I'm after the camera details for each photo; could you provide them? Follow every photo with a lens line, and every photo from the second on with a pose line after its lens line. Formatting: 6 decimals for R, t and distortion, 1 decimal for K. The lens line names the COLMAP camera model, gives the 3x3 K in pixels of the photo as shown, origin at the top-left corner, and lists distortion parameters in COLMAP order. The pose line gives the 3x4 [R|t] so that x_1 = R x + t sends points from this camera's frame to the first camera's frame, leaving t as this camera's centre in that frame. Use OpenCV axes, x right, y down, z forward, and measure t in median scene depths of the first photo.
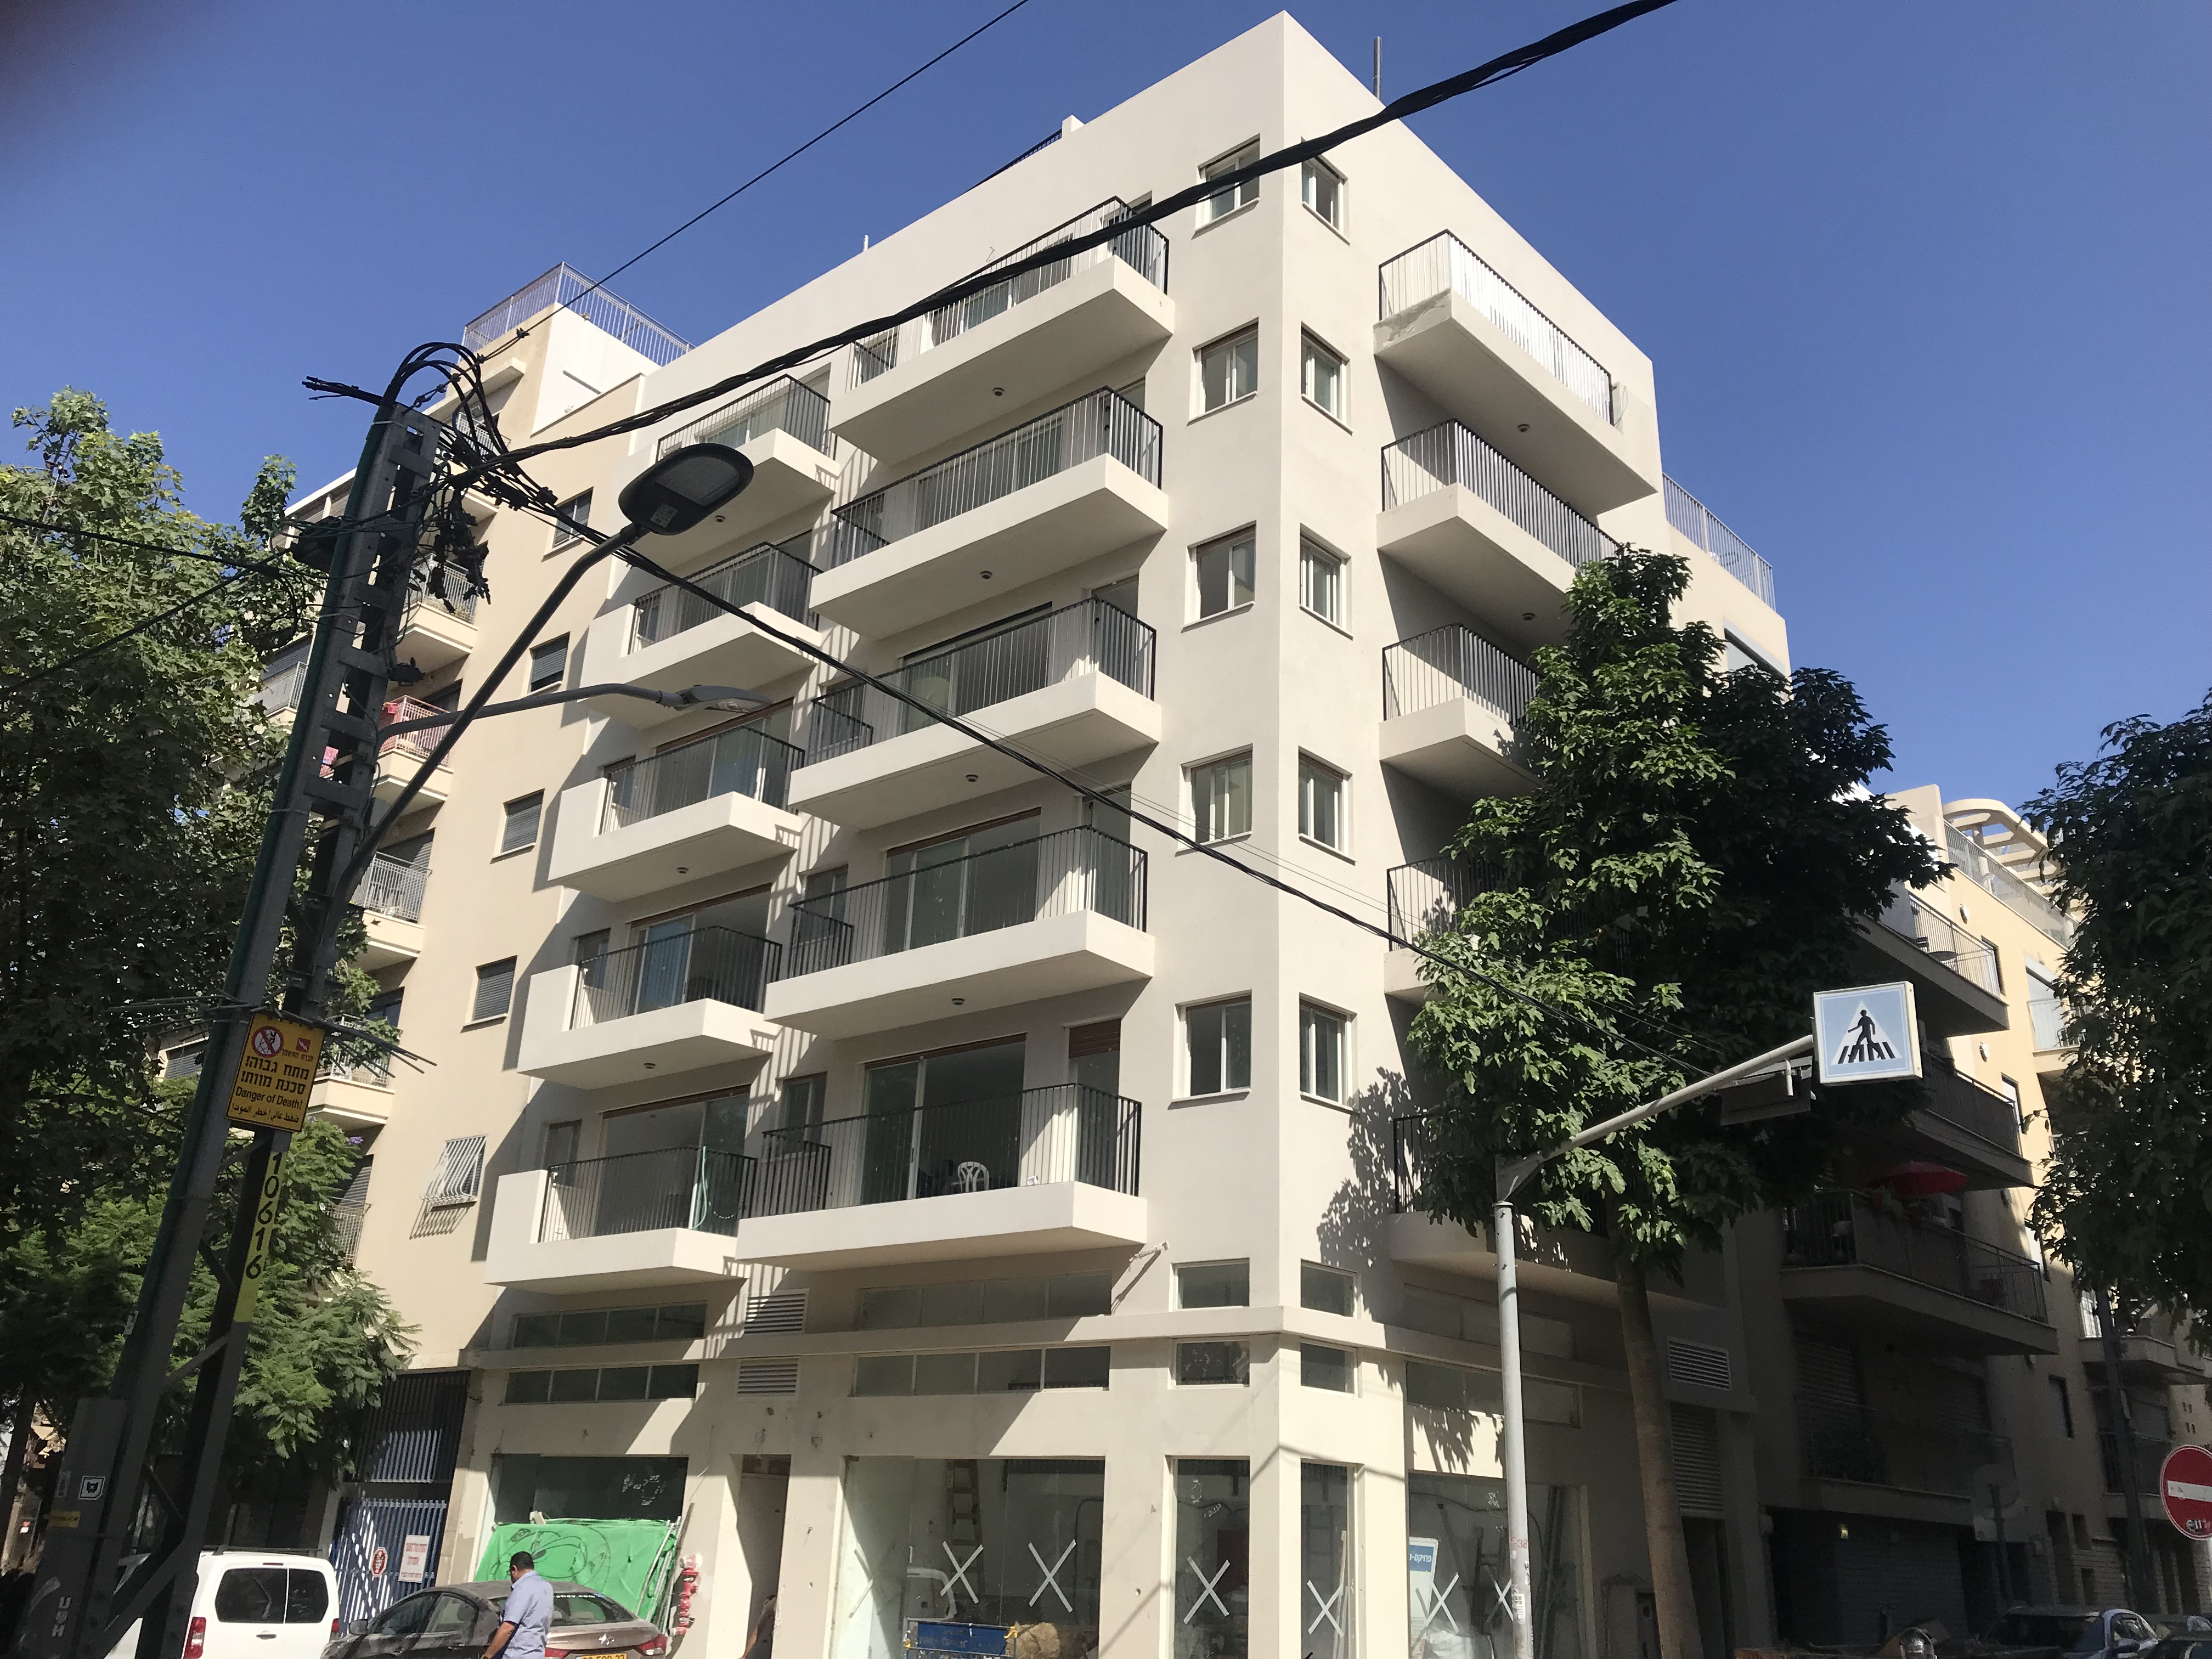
lens RADIAL K [[1784.9, 0, 1106.0], [0, 1784.9, 829.5], [0, 0, 1]] dist [0.028271, 0.000788]
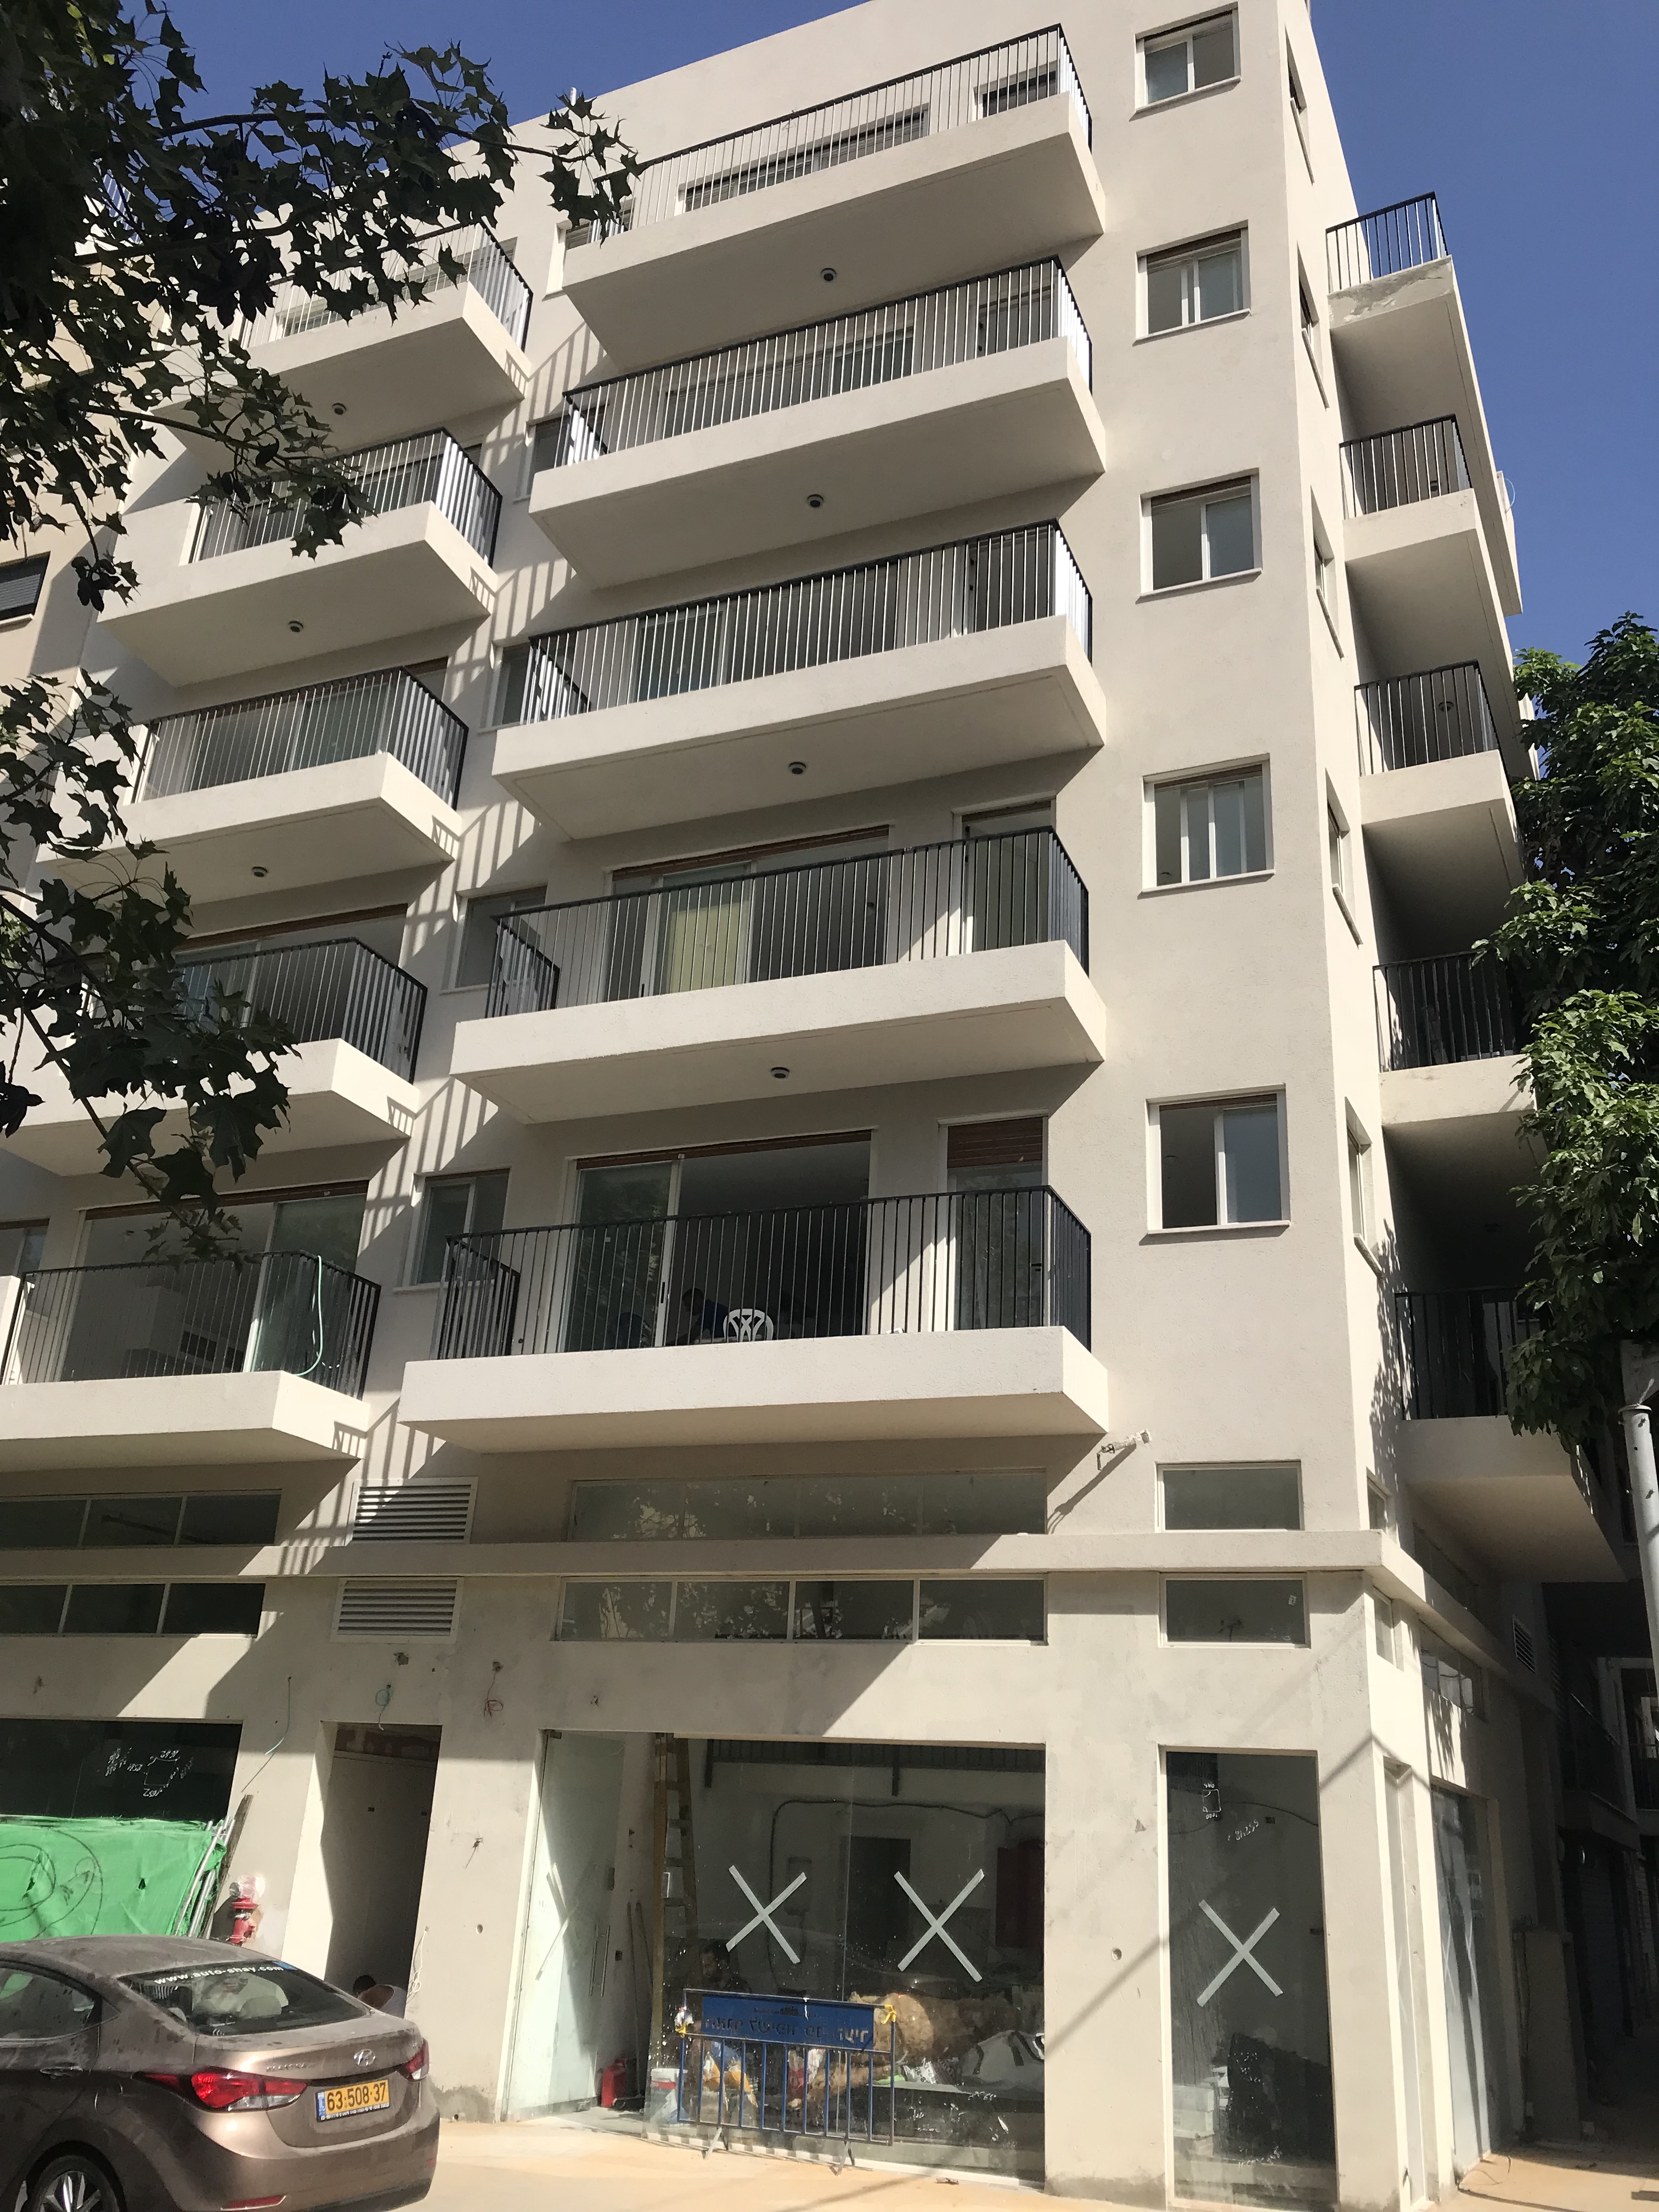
lens RADIAL K [[1784.9, 0, 829.5], [0, 1784.9, 1106.0], [0, 0, 1]] dist [0.028271, 0.000788]
pose [[0.954025, 0.124059, 0.272848, -0.240253], [-0.123351, 0.992165, -0.019818, 0.116015], [-0.273169, -0.014749, 0.961853, 0.323993]]
